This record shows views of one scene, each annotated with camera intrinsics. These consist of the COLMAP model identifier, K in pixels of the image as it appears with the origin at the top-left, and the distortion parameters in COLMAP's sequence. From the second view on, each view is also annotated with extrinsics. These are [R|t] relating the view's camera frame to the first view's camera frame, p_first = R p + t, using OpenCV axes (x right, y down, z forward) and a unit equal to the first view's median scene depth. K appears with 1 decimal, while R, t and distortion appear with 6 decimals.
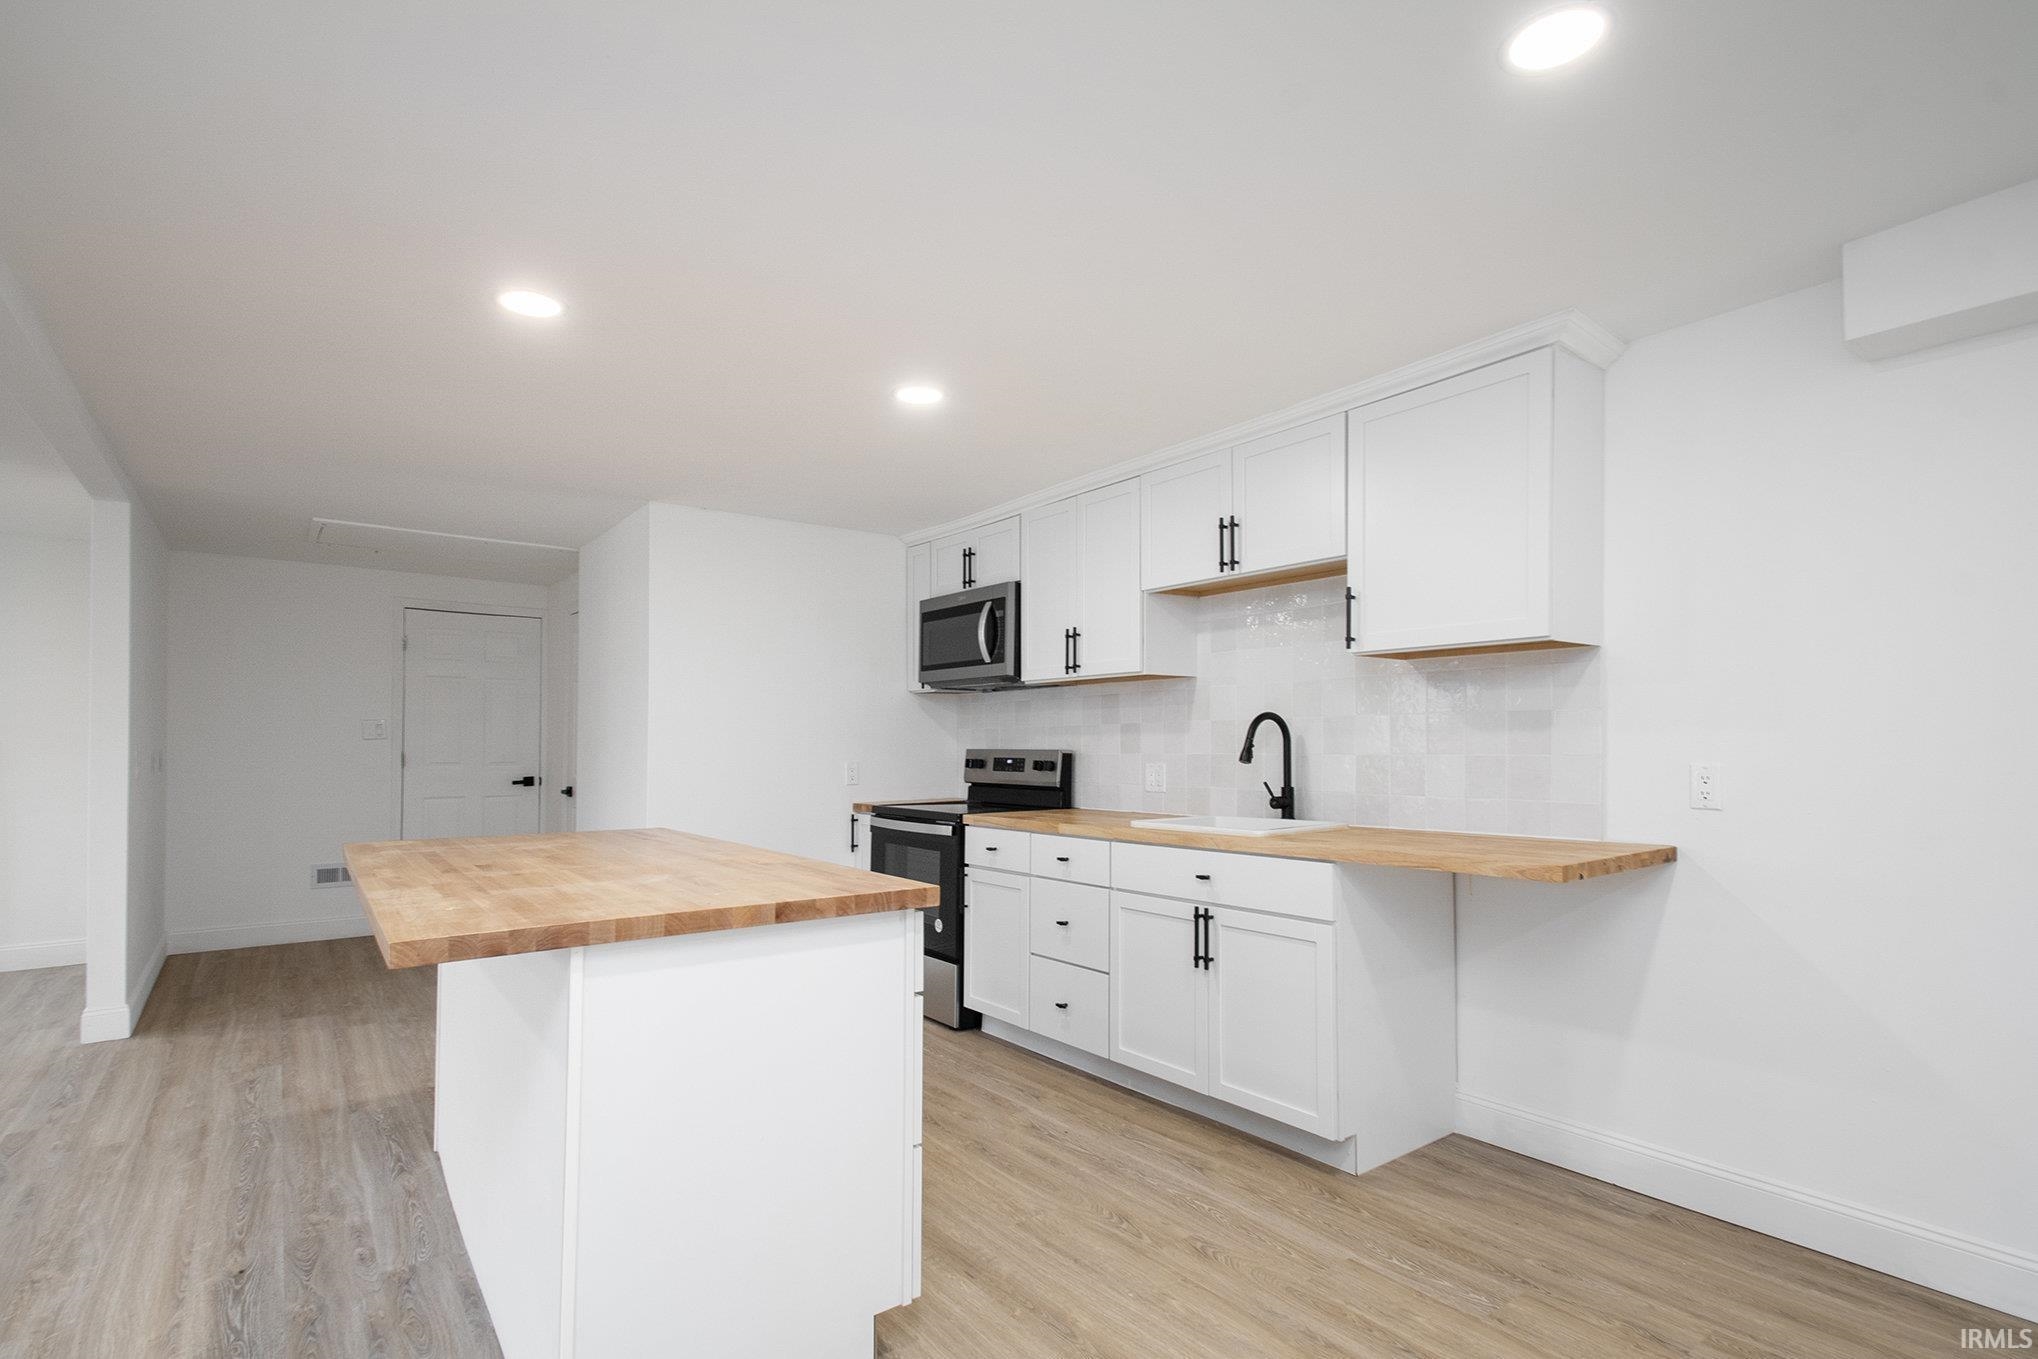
lens RADIAL K [[987.6, 0, 1007.7], [0, 987.6, 725.1], [0, 0, 1]] dist [0.000657, -0.010332]
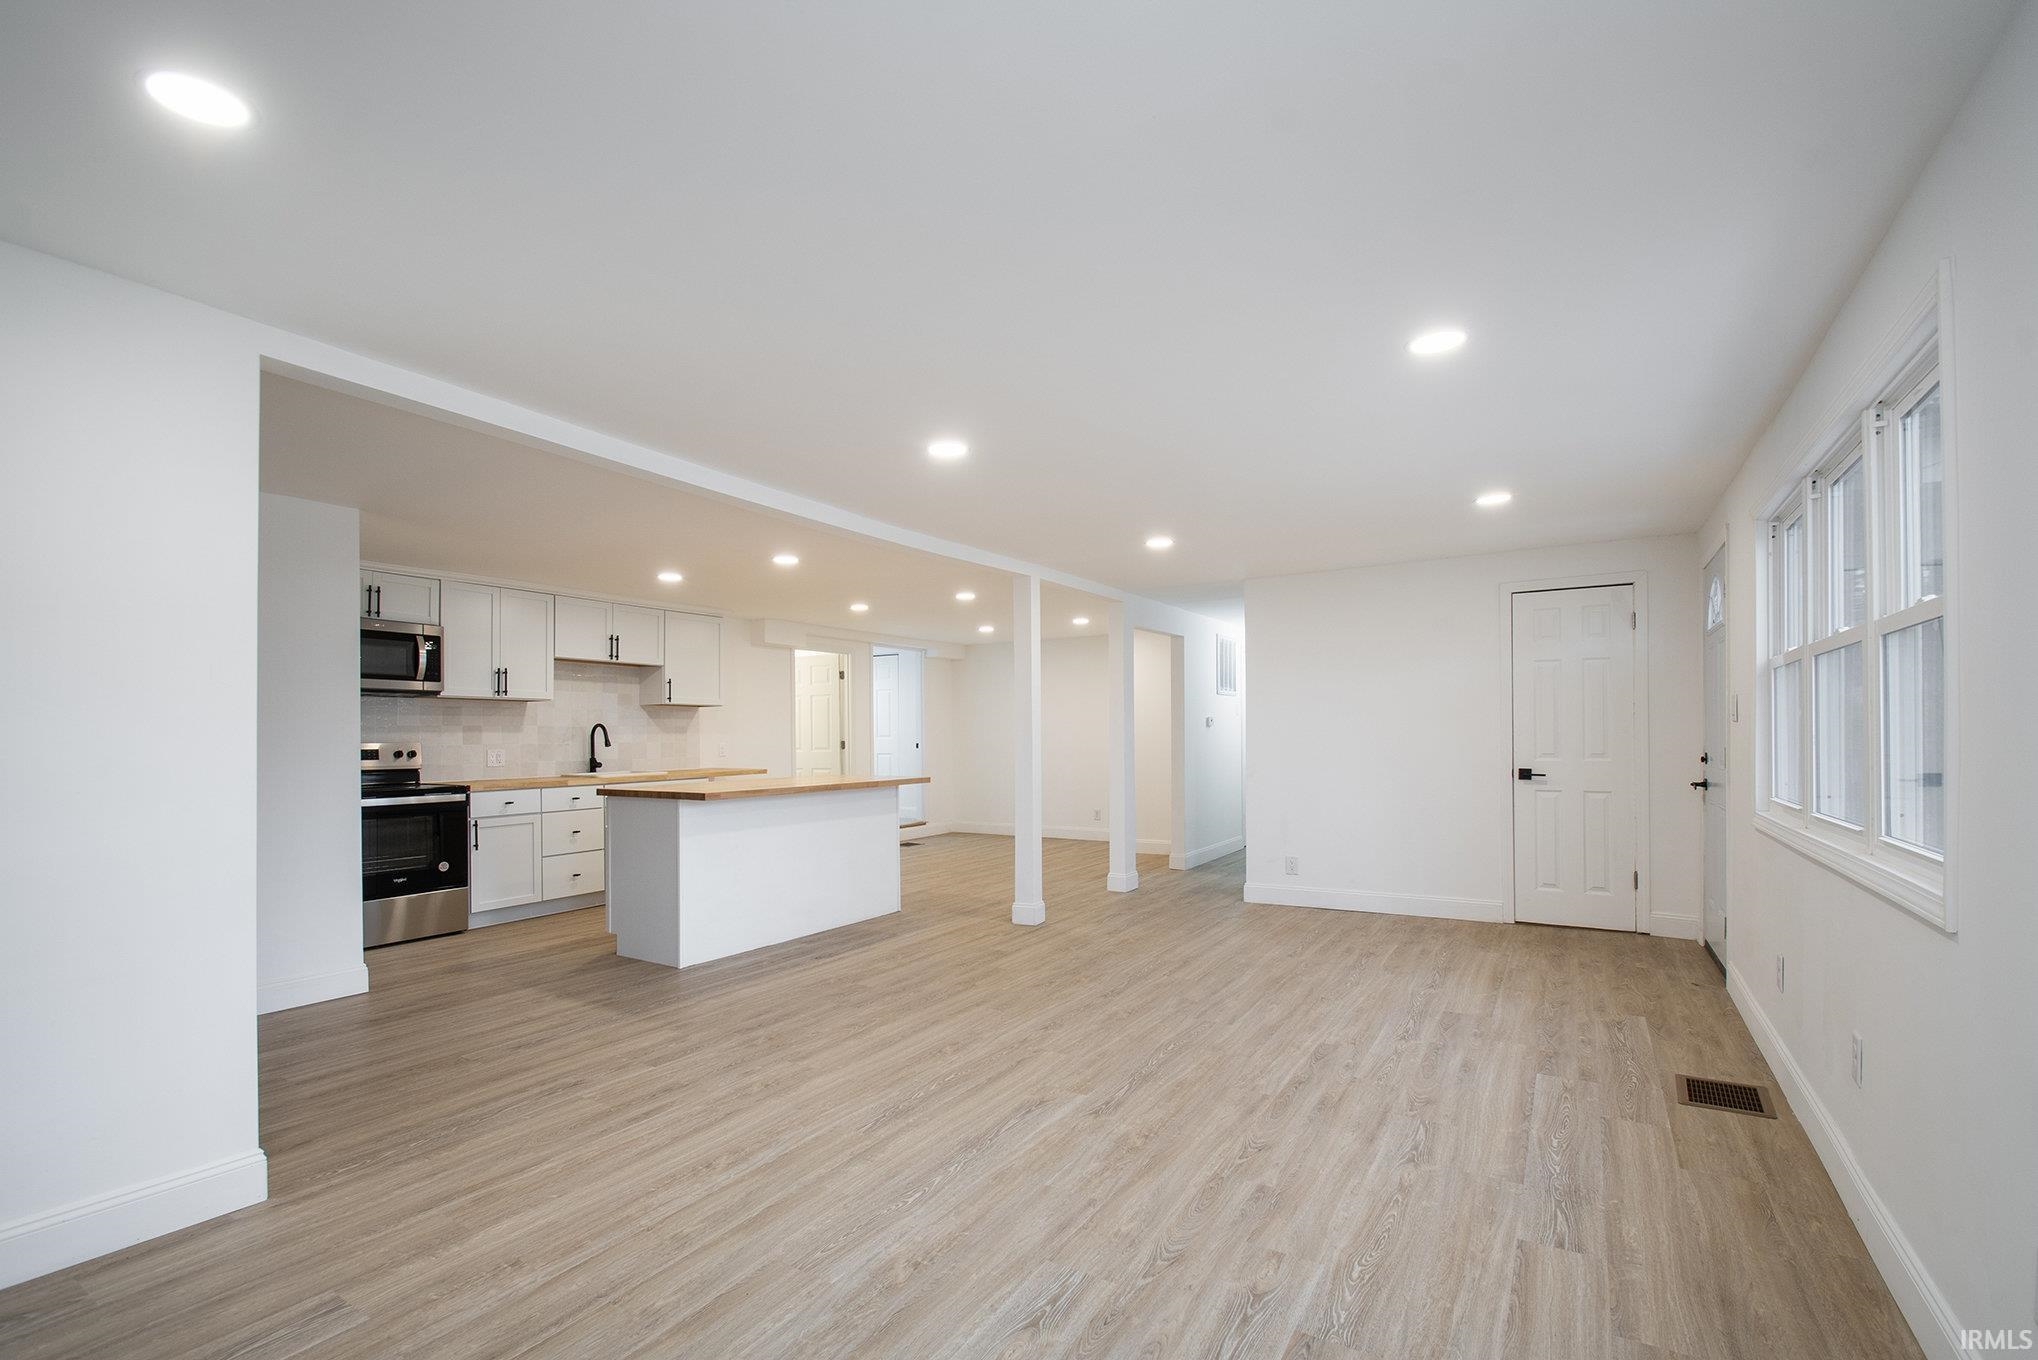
lens RADIAL K [[930.7, 0, 1018.9], [0, 930.7, 729.0], [0, 0, 1]] dist [0.012314, -0.000569]
pose [[-0.372390, 0.012052, 0.927998, -1.702336], [-0.011911, 0.999771, -0.017764, 0.020891], [-0.928000, -0.017668, -0.372161, 0.772902]]
